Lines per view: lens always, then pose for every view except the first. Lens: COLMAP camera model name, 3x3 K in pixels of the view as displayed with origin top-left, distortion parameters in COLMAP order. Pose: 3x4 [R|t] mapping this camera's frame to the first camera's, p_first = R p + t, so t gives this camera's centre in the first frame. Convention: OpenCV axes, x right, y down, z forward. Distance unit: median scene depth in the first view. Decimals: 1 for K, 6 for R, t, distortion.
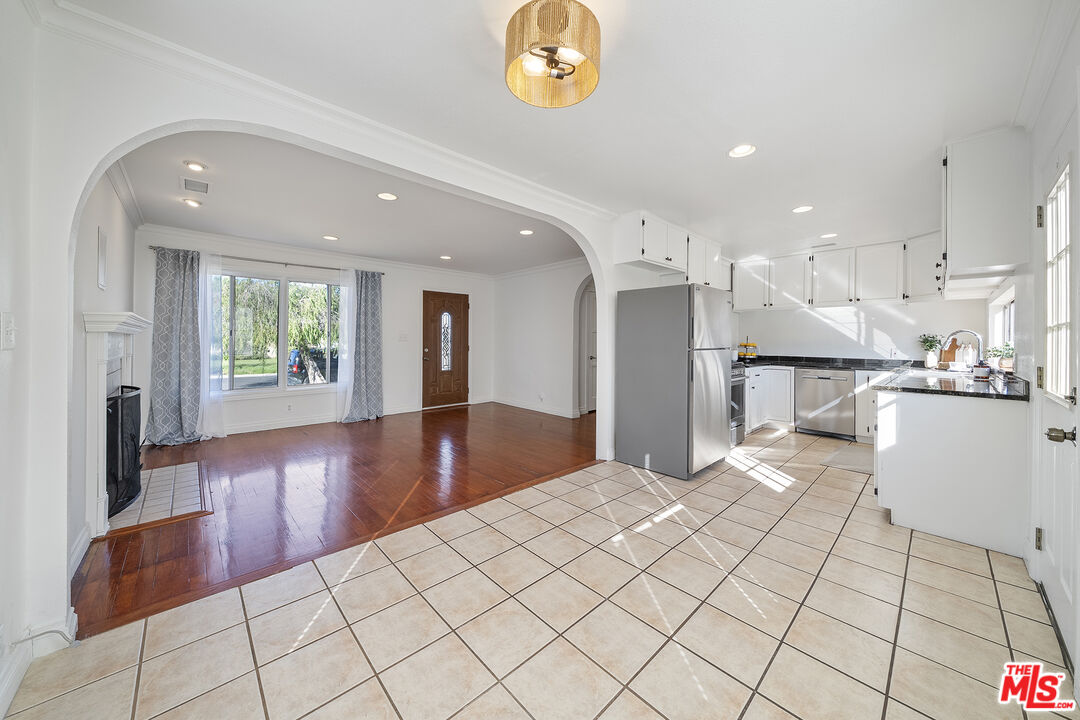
lens RADIAL K [[382.6, 0, 535.1], [0, 382.6, 337.9], [0, 0, 1]] dist [-0.000622, 0.000028]
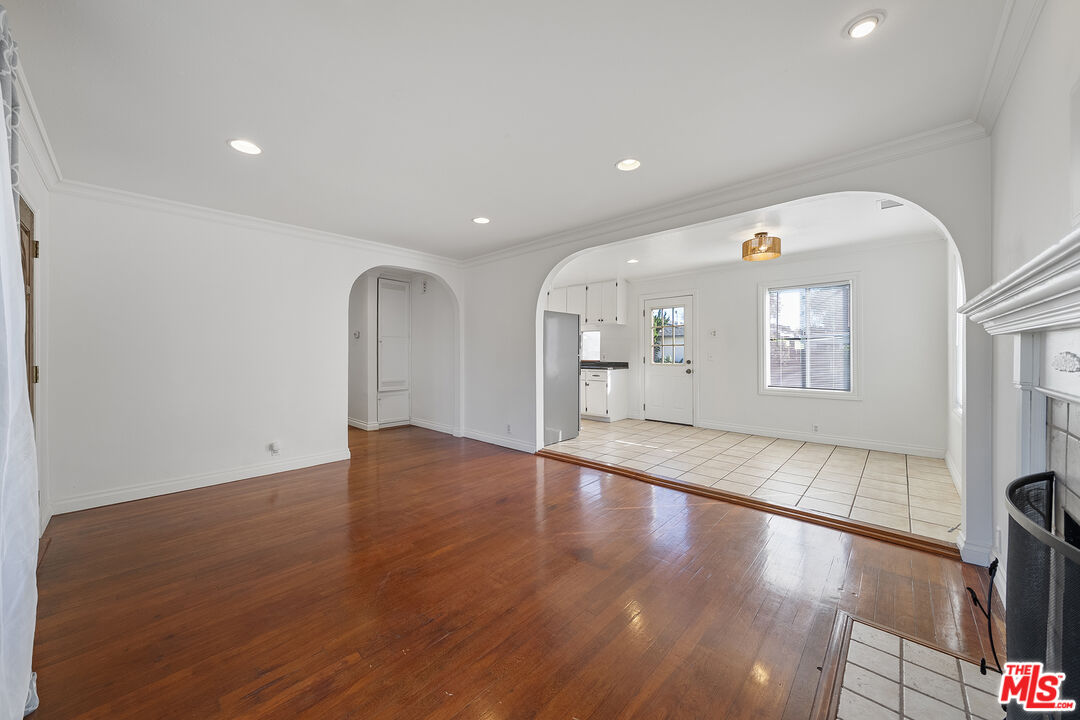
lens RADIAL K [[388.1, 0, 536.0], [0, 388.1, 359.4], [0, 0, 1]] dist [-0.000881, -0.000106]
pose [[-0.067832, -0.025372, 0.997374, -0.763721], [-0.005140, 0.999672, 0.025081, 0.003585], [-0.997684, -0.003425, -0.067940, 0.817253]]
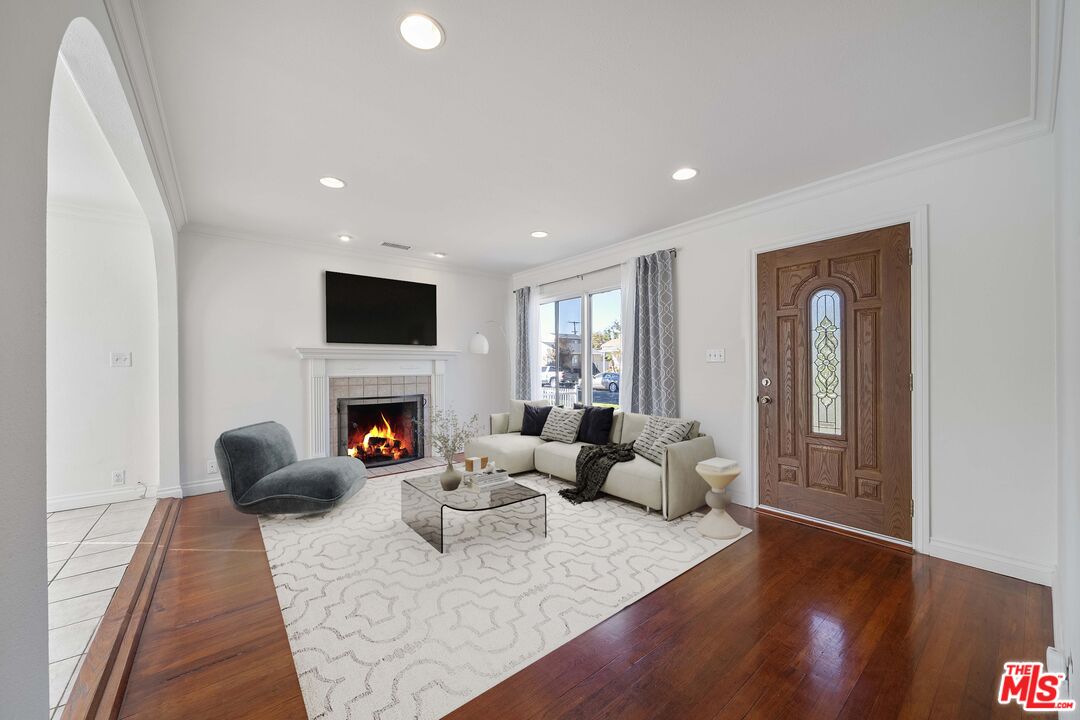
lens RADIAL K [[401.3, 0, 541.7], [0, 401.3, 365.4], [0, 0, 1]] dist [-0.004408, -0.000172]
pose [[-0.069913, -0.005154, -0.997540, 0.276704], [0.010350, 0.999929, -0.005892, 0.016058], [0.997499, -0.010736, -0.069854, 0.979037]]
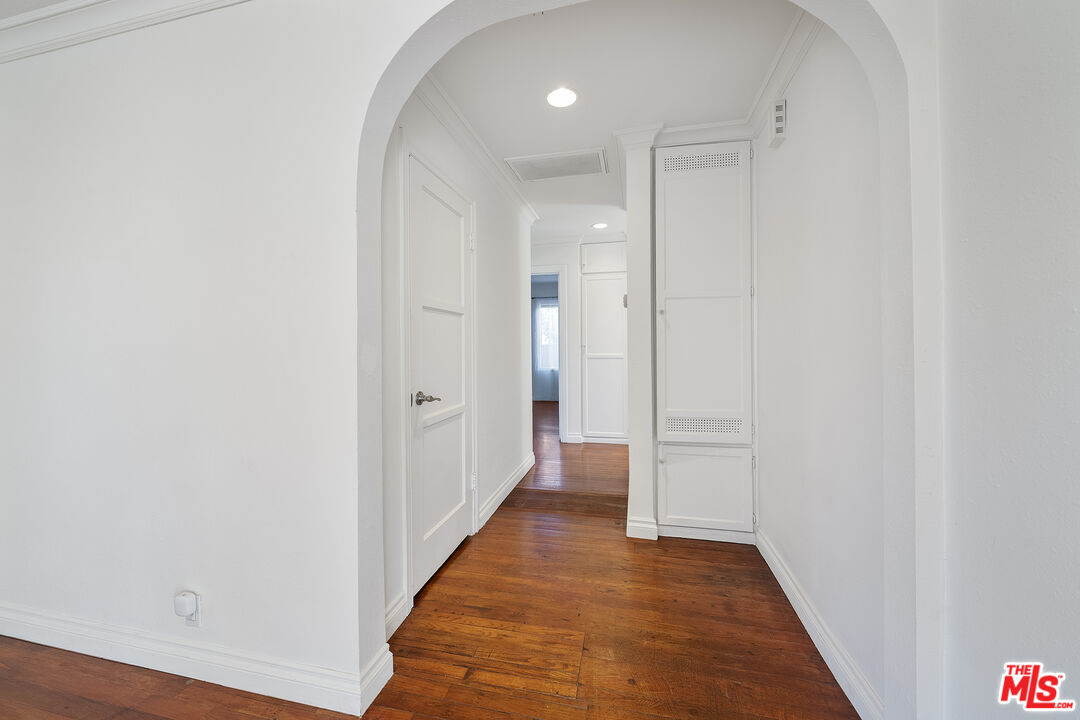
lens RADIAL K [[414.5, 0, 539.3], [0, 414.5, 342.5], [0, 0, 1]] dist [-0.000929, -0.000051]
pose [[0.829967, -0.012841, 0.557664, 0.069414], [0.013473, 0.999905, 0.002973, 0.014525], [-0.557649, 0.005046, 0.830061, 0.888713]]
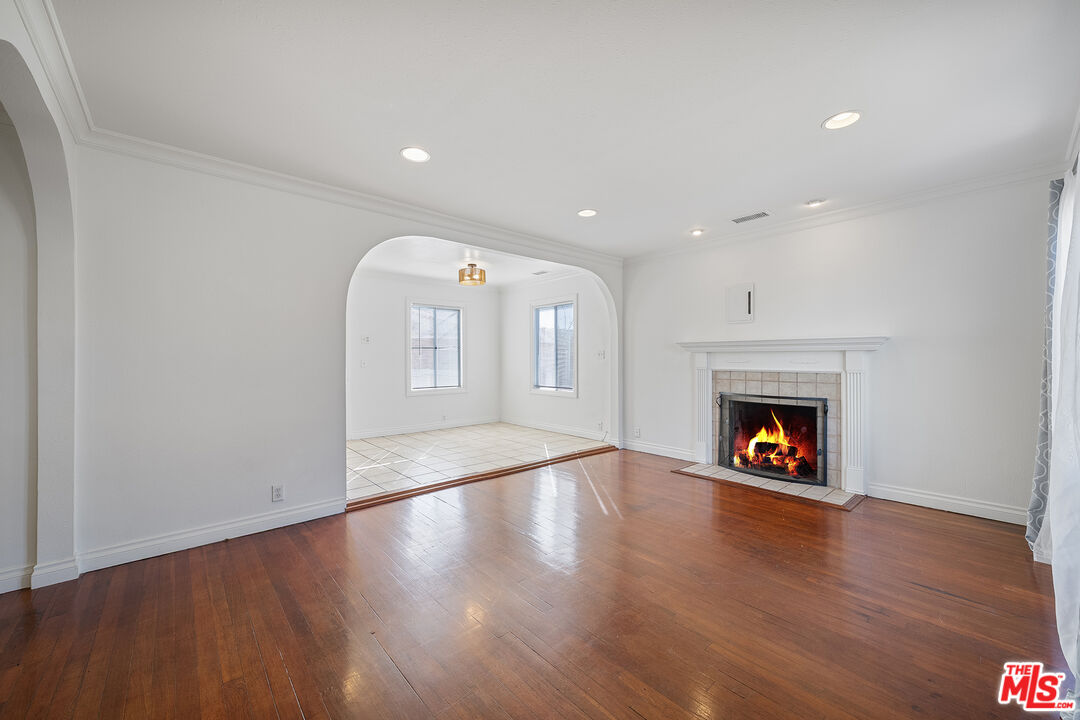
lens RADIAL K [[410.5, 0, 511.2], [0, 410.5, 359.2], [0, 0, 1]] dist [-0.000936, -0.000057]
pose [[-0.997927, -0.002417, 0.064308, -0.161797], [-0.002548, 0.999995, -0.001943, 0.010916], [-0.064303, -0.002102, -0.997928, 1.377489]]
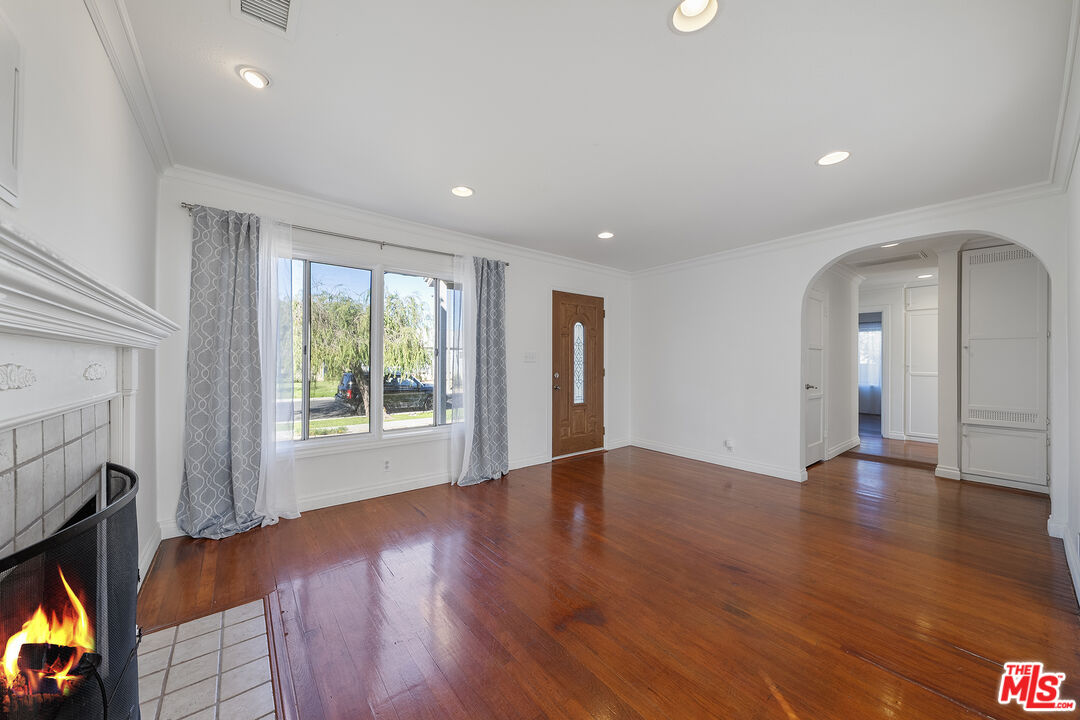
lens RADIAL K [[388.1, 0, 536.0], [0, 388.1, 359.4], [0, 0, 1]] dist [-0.000881, -0.000106]
pose [[0.996804, -0.003288, -0.079818, -0.339564], [0.003266, 0.999995, -0.000411, 0.003719], [0.079819, 0.000149, 0.996809, 0.365120]]
